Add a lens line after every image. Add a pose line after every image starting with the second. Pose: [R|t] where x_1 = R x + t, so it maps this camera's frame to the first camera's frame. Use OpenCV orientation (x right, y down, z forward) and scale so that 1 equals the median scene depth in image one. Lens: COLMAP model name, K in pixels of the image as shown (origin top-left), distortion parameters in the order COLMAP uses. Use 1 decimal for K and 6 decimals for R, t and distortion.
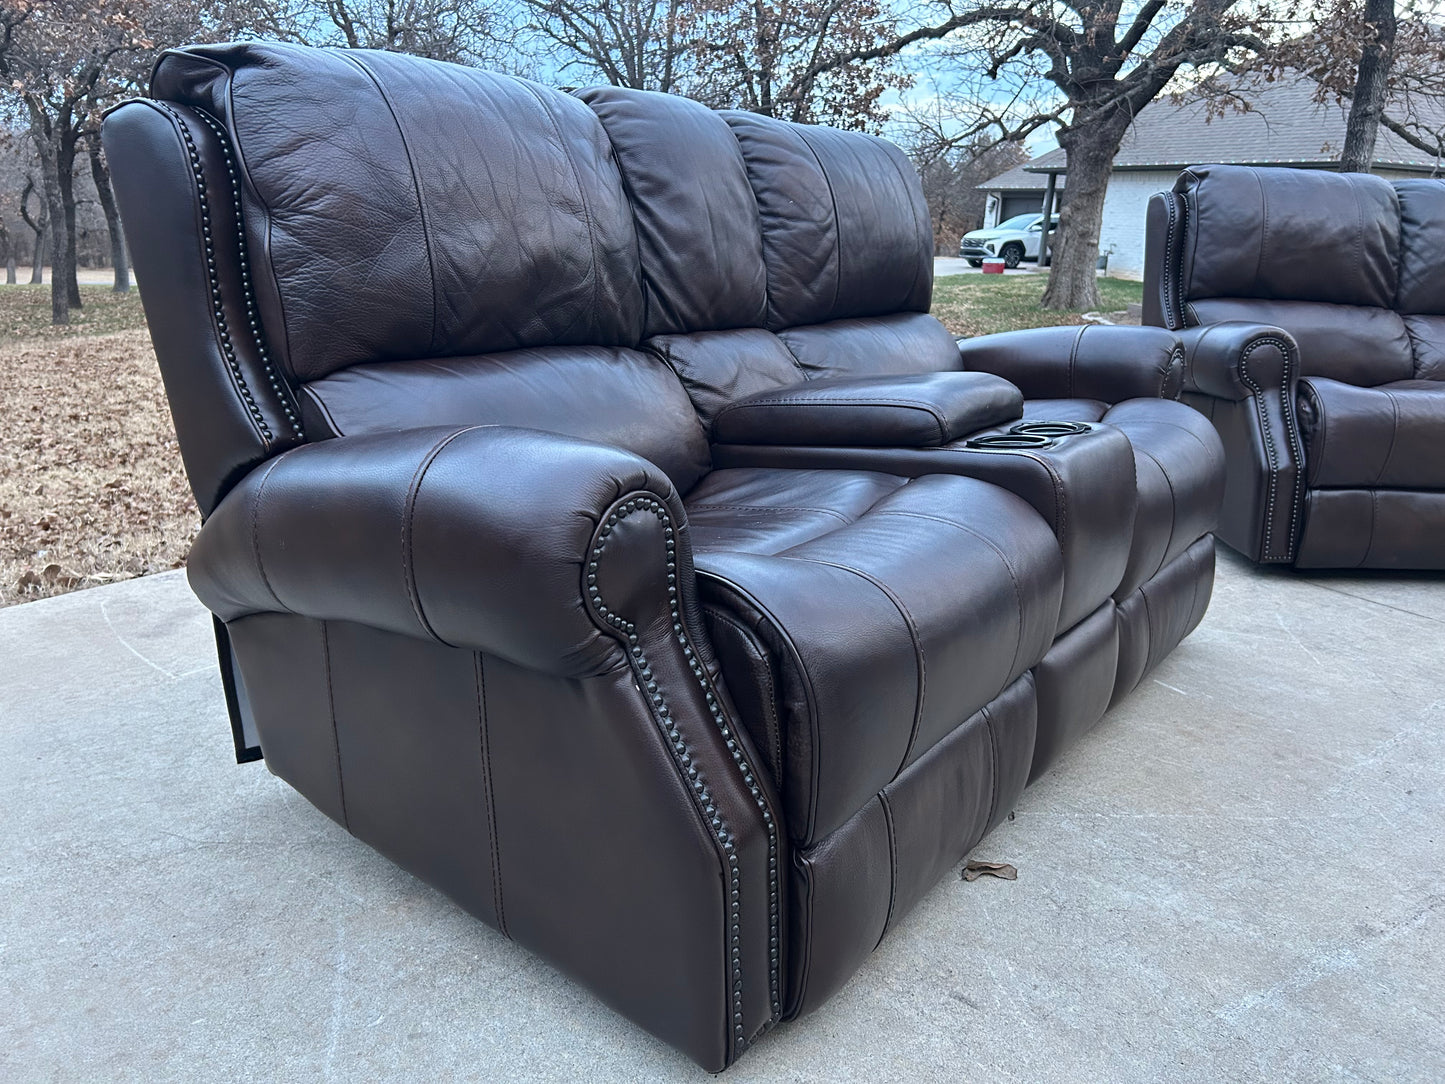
lens RADIAL K [[1090.5, 0, 730.4], [0, 1090.5, 535.3], [0, 0, 1]] dist [0.055248, -0.058831]
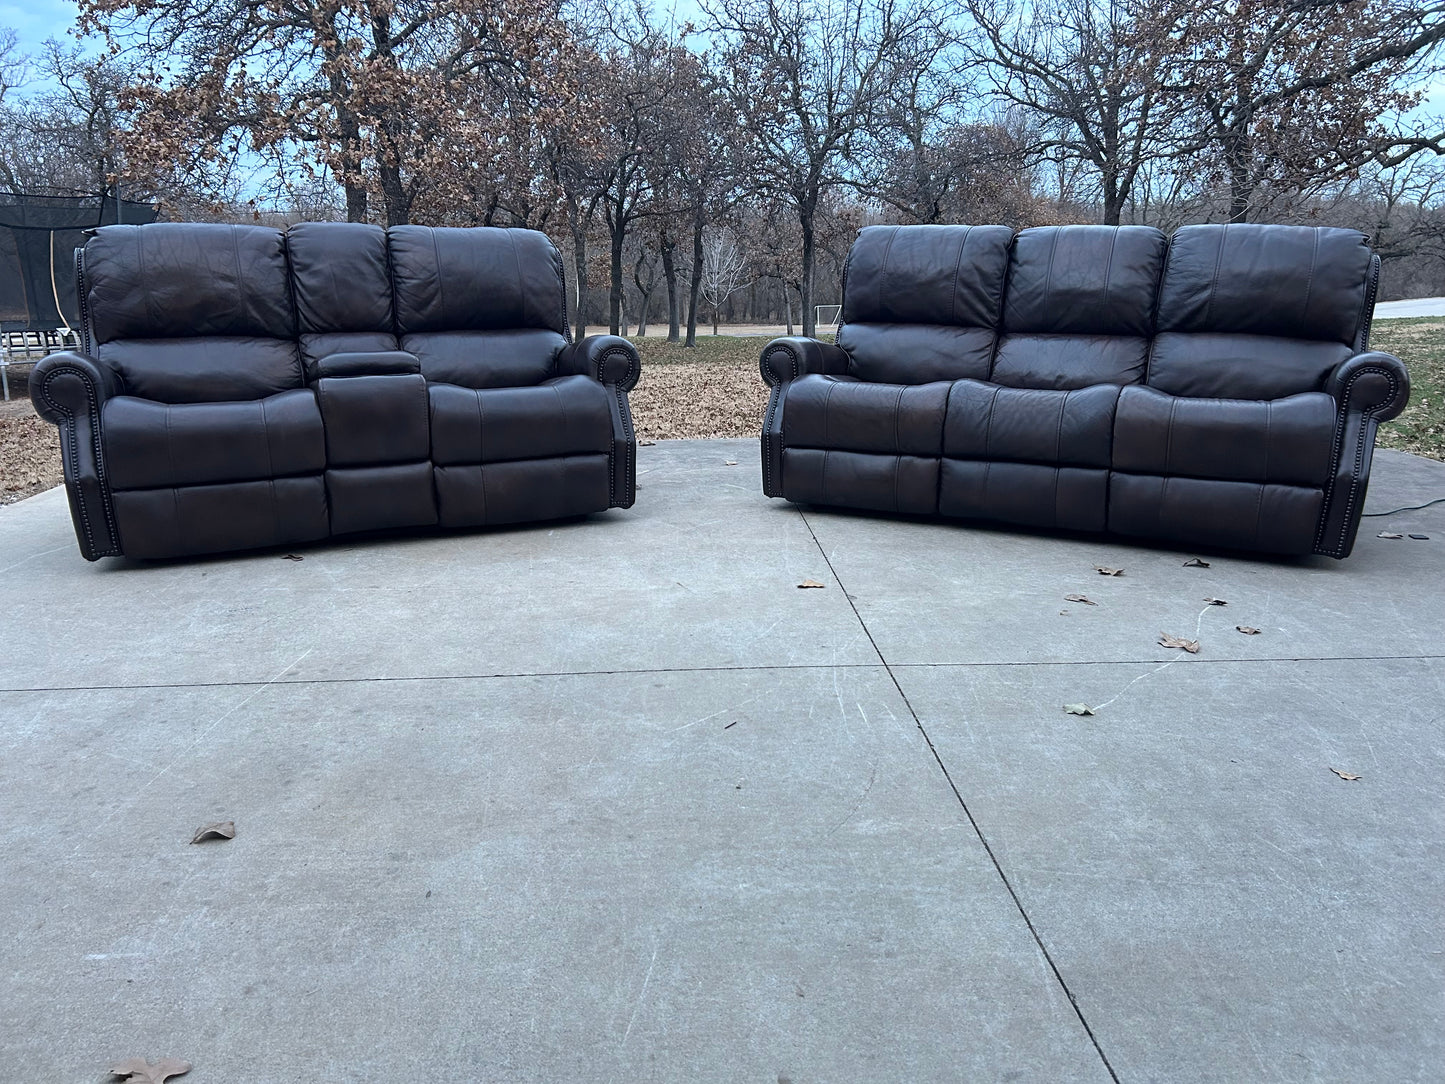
lens RADIAL K [[1090.5, 0, 713.4], [0, 1090.5, 535.2], [0, 0, 1]] dist [0.055248, -0.058831]
pose [[0.864518, 0.083968, -0.495538, 1.805559], [-0.105203, 0.994337, -0.015050, 0.168252], [0.491468, 0.065143, 0.868456, -0.493131]]
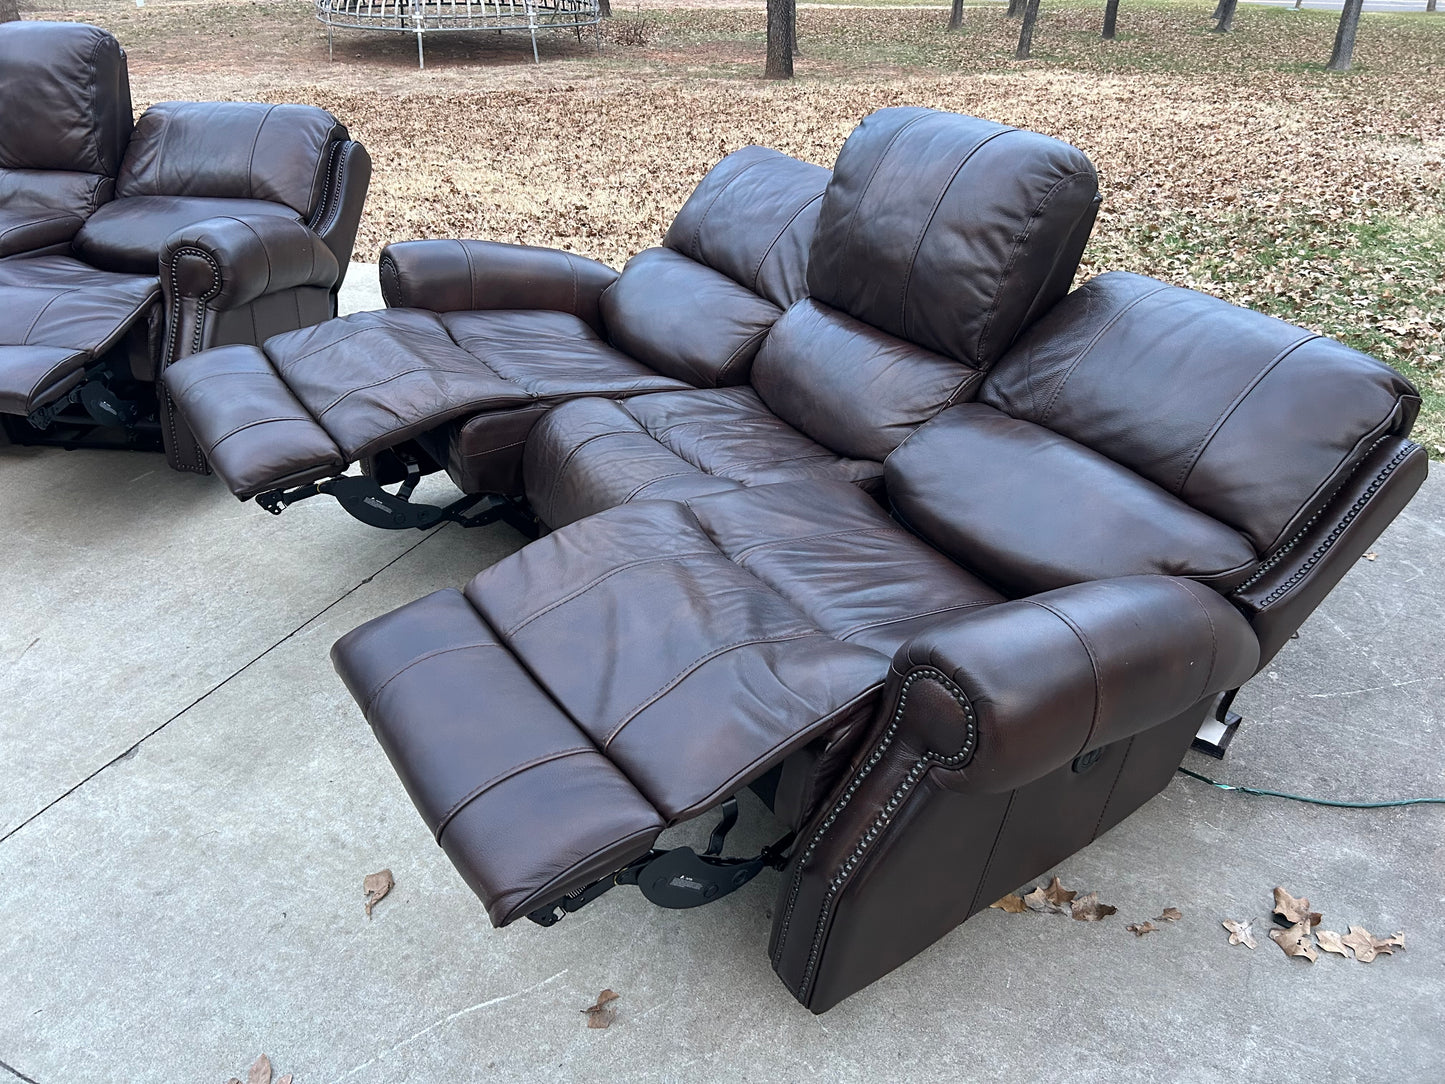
lens RADIAL K [[1090.5, 0, 709.9], [0, 1090.5, 531.5], [0, 0, 1]] dist [0.055248, -0.058831]
pose [[0.514348, 0.411187, -0.752576, 2.267811], [-0.228344, 0.911542, 0.341979, -0.549065], [0.826622, -0.004050, 0.562742, 0.960191]]
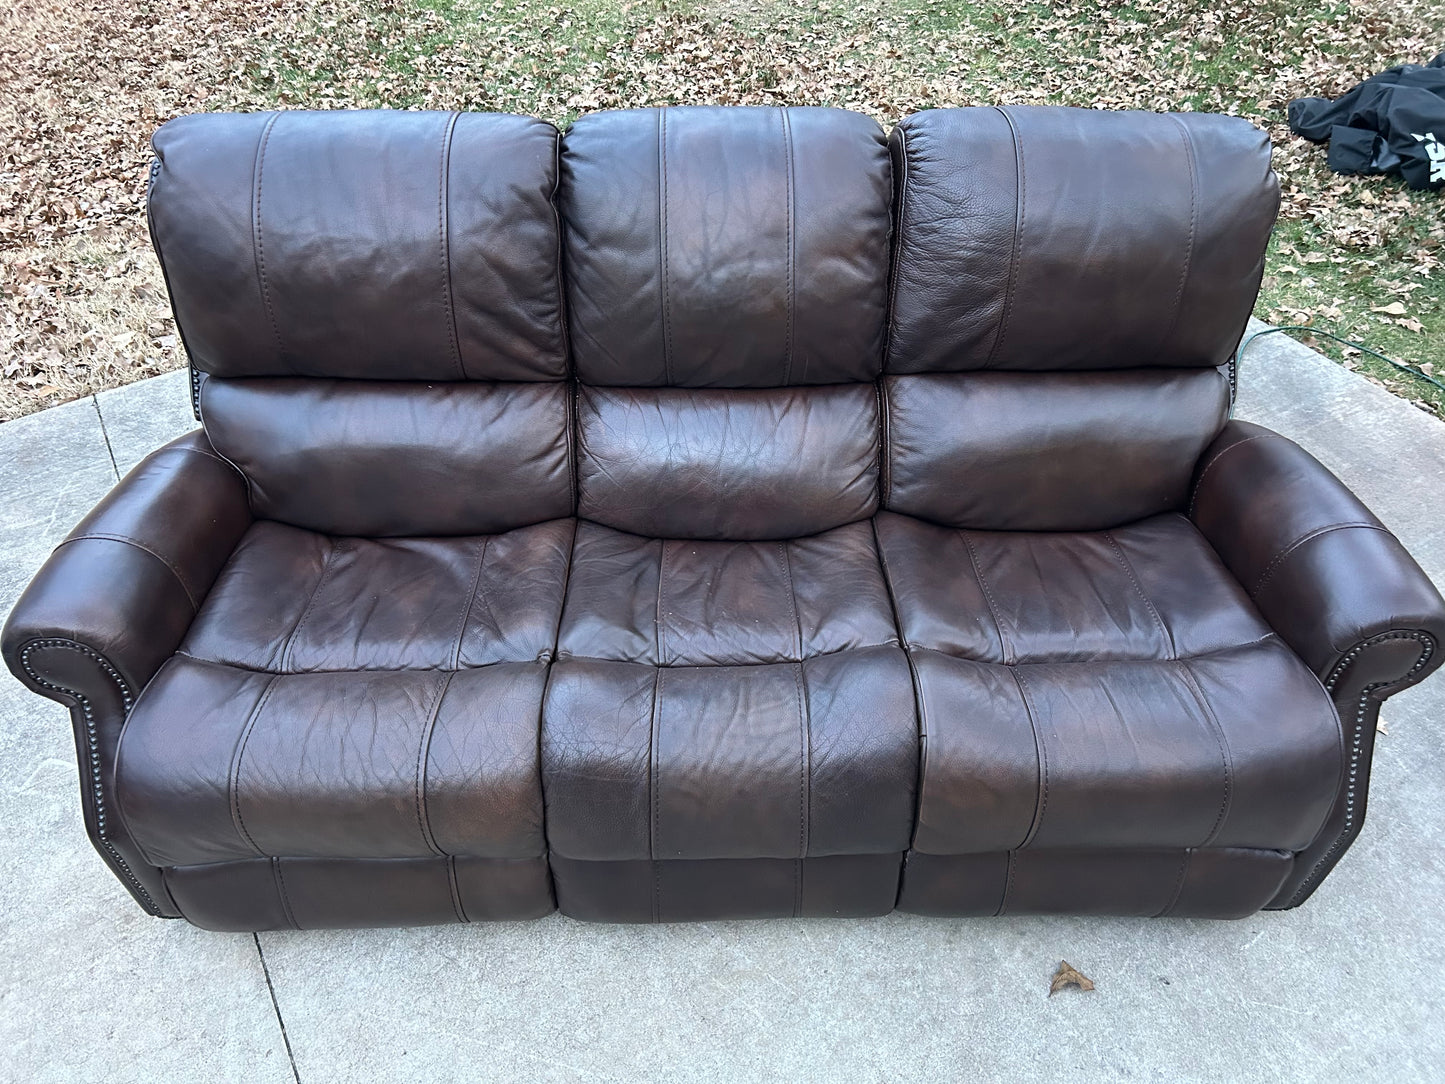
lens RADIAL K [[1090.5, 0, 722.5], [0, 1090.5, 544.7], [0, 0, 1]] dist [0.055248, -0.058831]
pose [[0.998623, -0.003005, -0.052377, 1.327855], [0.026138, 0.894131, 0.447042, -0.714330], [0.045488, -0.447795, 0.892978, 0.830267]]
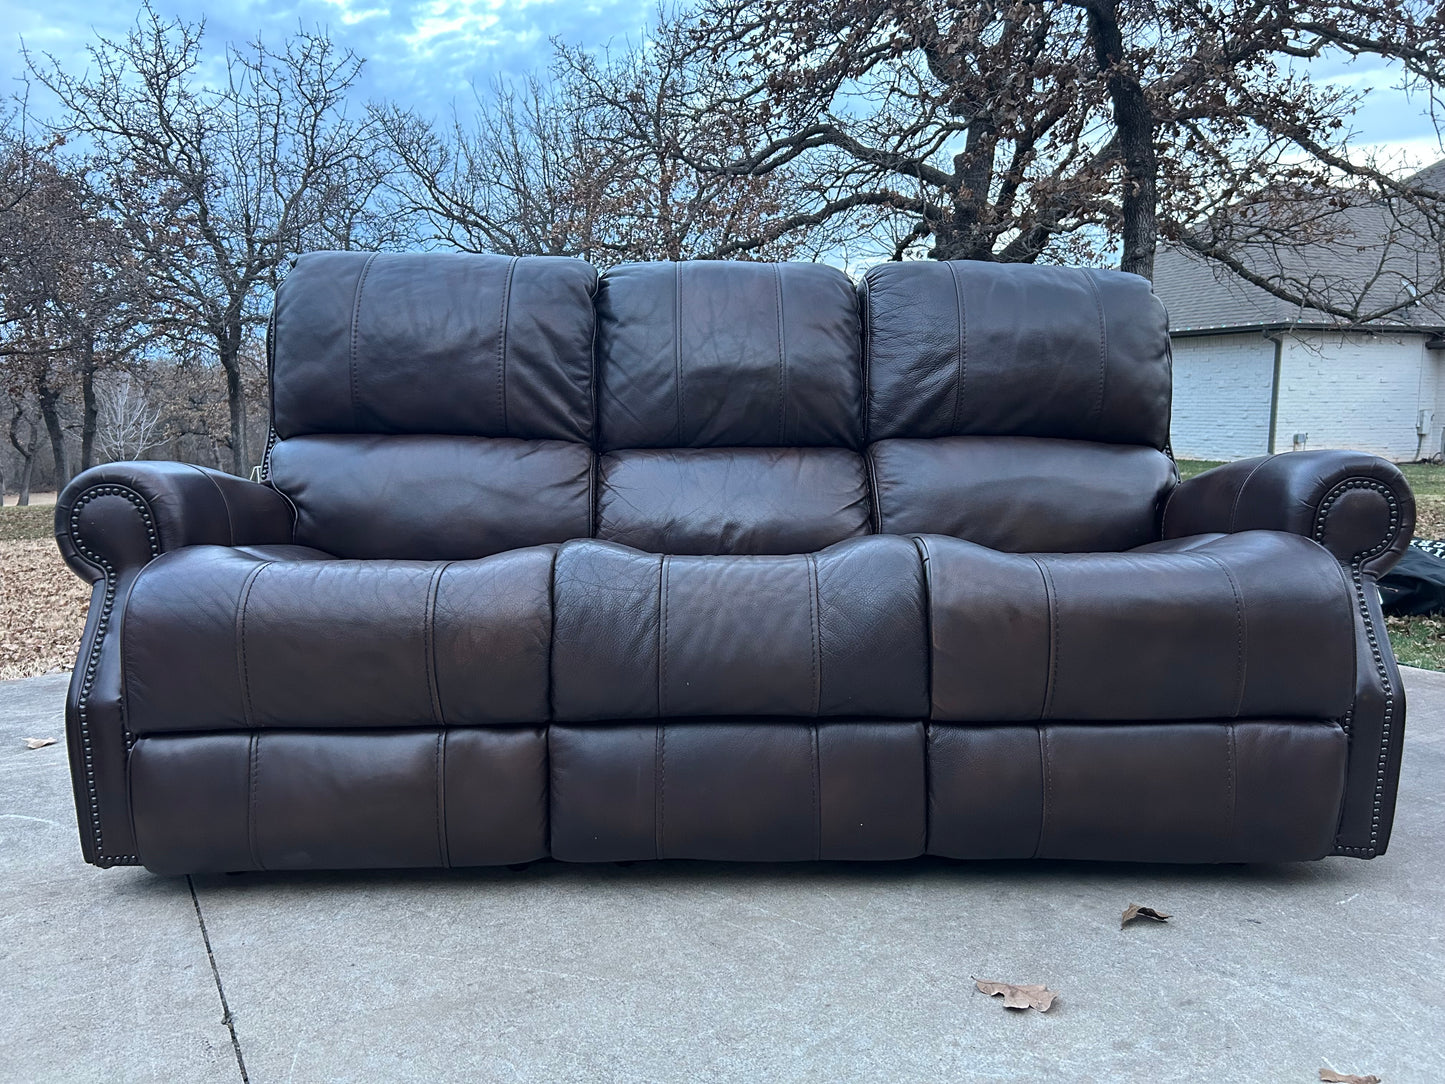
lens RADIAL K [[1090.5, 0, 718.6], [0, 1090.5, 544.8], [0, 0, 1]] dist [0.055248, -0.058831]
pose [[0.998289, -0.041540, -0.041141, 1.308908], [0.034242, 0.985788, -0.164465, -0.055054], [0.047388, 0.162775, 0.985525, 0.656269]]
